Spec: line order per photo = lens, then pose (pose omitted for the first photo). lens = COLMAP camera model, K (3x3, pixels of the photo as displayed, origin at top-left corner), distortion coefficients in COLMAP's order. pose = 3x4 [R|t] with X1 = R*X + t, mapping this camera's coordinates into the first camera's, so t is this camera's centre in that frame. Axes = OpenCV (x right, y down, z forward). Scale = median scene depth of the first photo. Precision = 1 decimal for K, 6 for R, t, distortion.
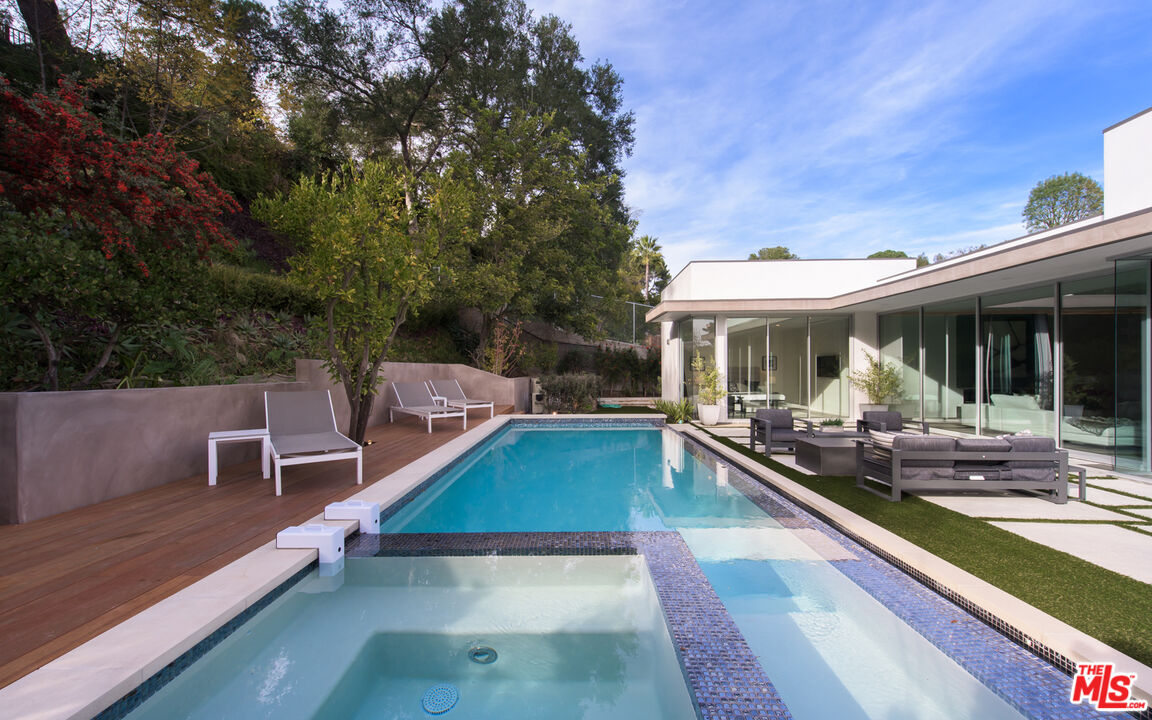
lens RADIAL K [[452.0, 0, 576.2], [0, 452.0, 365.4], [0, 0, 1]] dist [0.009764, 0.000067]
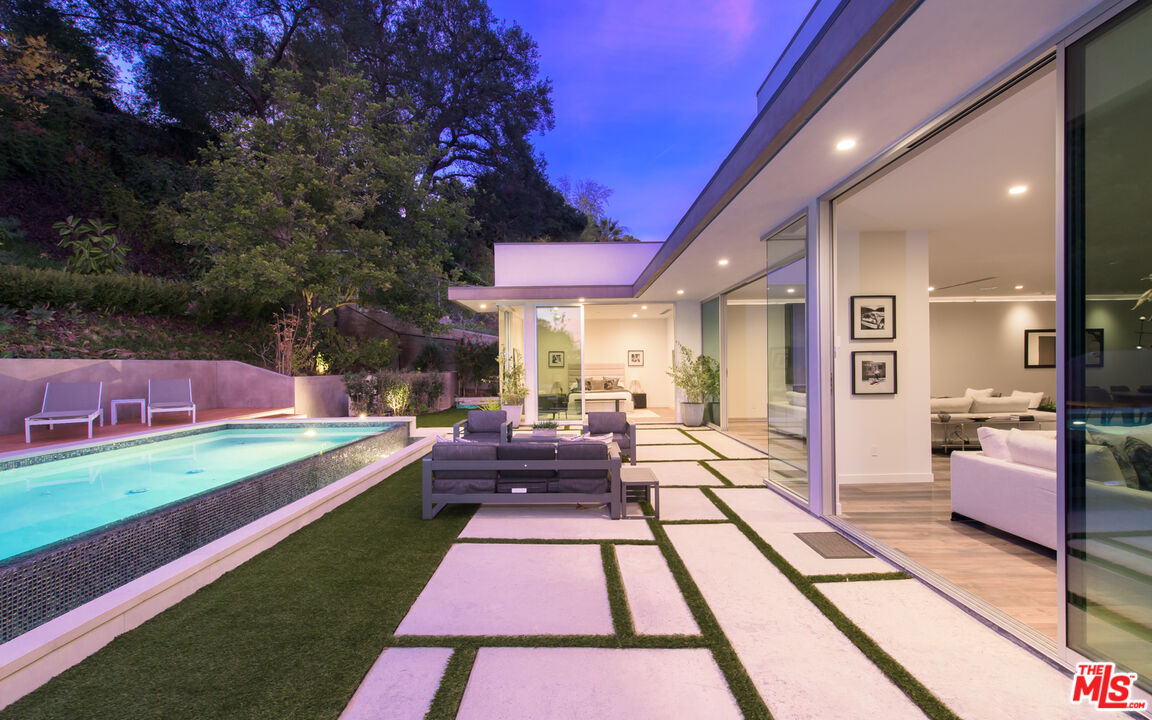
lens RADIAL K [[499.4, 0, 576.0], [0, 499.4, 360.0], [0, 0, 1]] dist [0.001252, -0.000174]
pose [[0.999658, -0.004866, 0.025684, 0.384329], [0.004893, 0.999988, -0.000988, 0.000046], [-0.025679, 0.001113, 0.999670, 0.018416]]
